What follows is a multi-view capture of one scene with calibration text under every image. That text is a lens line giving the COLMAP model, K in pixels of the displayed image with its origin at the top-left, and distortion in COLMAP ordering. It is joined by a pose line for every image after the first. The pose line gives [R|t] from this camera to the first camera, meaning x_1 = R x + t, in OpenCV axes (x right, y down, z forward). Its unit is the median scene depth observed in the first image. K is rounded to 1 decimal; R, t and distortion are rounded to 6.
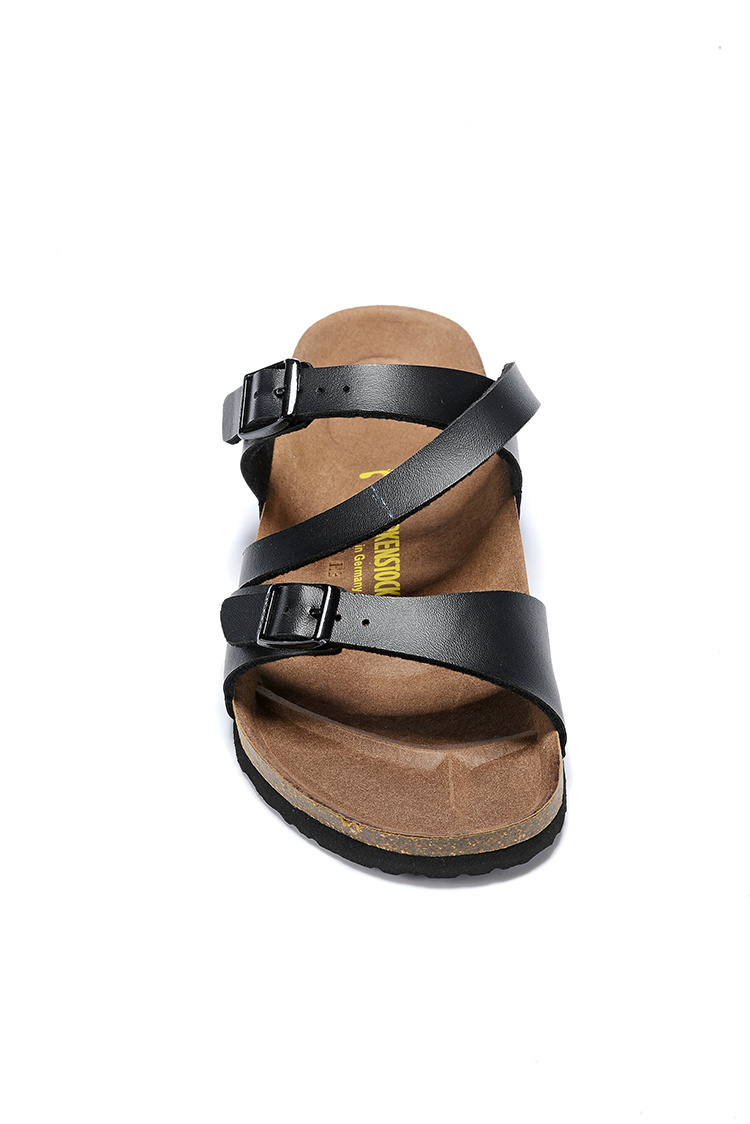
lens RADIAL K [[2922.8, 0, 375.2], [0, 2922.8, 561.4], [0, 0, 1]] dist [0.081290, 0.000000]
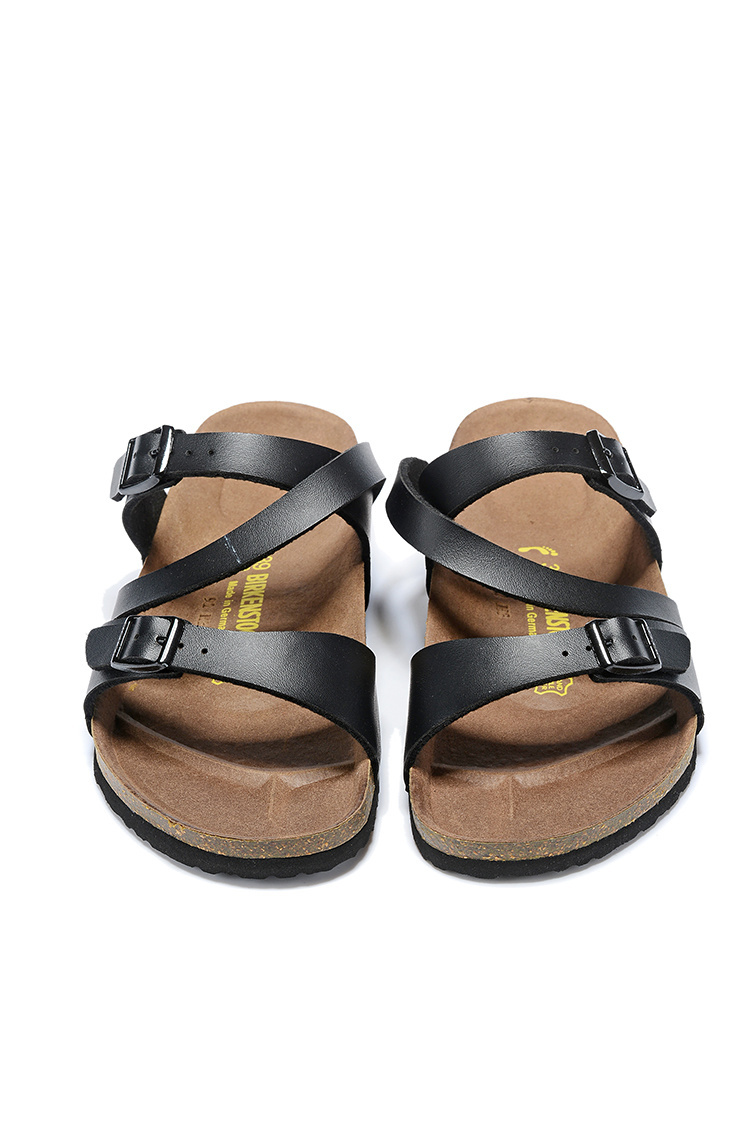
lens RADIAL K [[2922.8, 0, 374.8], [0, 2922.8, 562.5], [0, 0, 1]] dist [0.081290, 0.000000]
pose [[0.996260, 0.057055, -0.064888, 0.129639], [-0.062715, 0.994070, -0.088832, 0.080531], [0.059435, 0.092569, 0.993931, -0.122564]]
